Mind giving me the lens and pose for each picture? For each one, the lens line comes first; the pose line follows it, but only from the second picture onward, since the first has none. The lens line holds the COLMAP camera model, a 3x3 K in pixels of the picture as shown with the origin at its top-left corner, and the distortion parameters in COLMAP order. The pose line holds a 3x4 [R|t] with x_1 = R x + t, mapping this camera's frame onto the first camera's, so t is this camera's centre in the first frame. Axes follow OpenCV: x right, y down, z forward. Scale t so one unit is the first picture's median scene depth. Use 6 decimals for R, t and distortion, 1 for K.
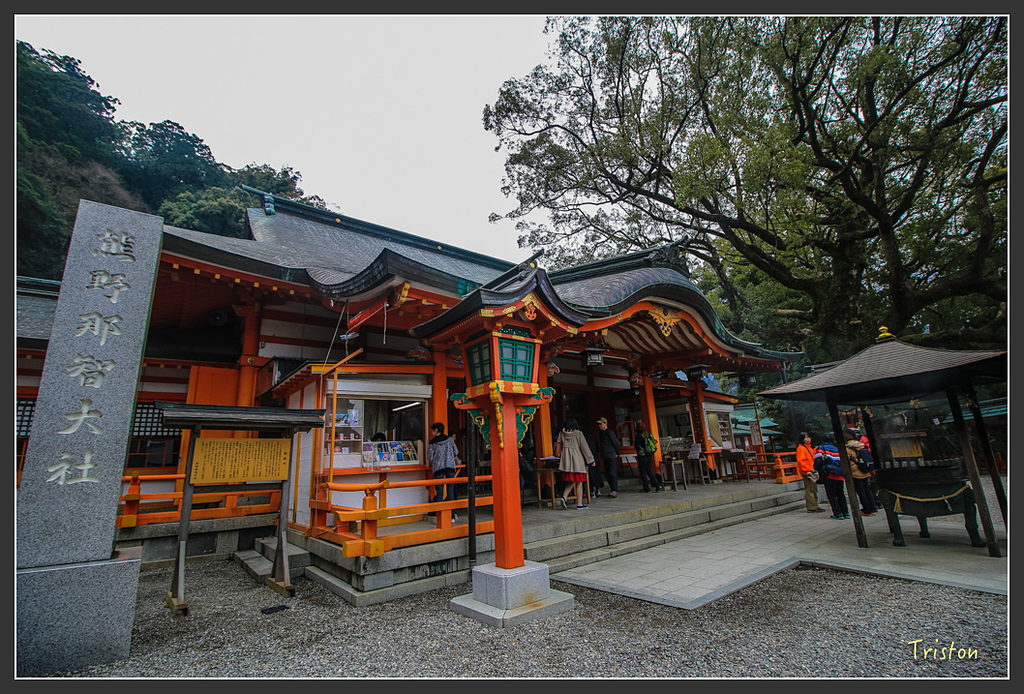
lens RADIAL K [[461.0, 0, 512.0], [0, 461.0, 347.0], [0, 0, 1]] dist [-0.001144, -0.000535]
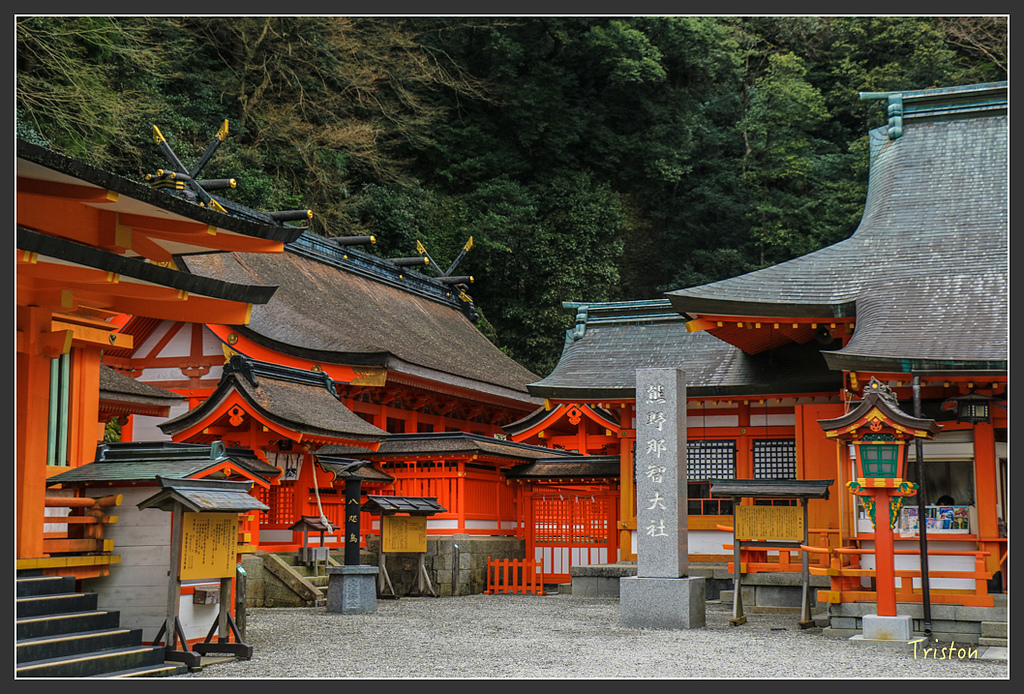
lens RADIAL K [[1604.8, 0, 512.0], [0, 1604.8, 347.0], [0, 0, 1]] dist [0.001476, 2.079141]
pose [[0.546324, -0.040266, -0.836605, 3.133569], [0.182922, 0.980468, 0.072263, -0.769639], [0.817355, -0.192512, 0.543019, -2.135820]]
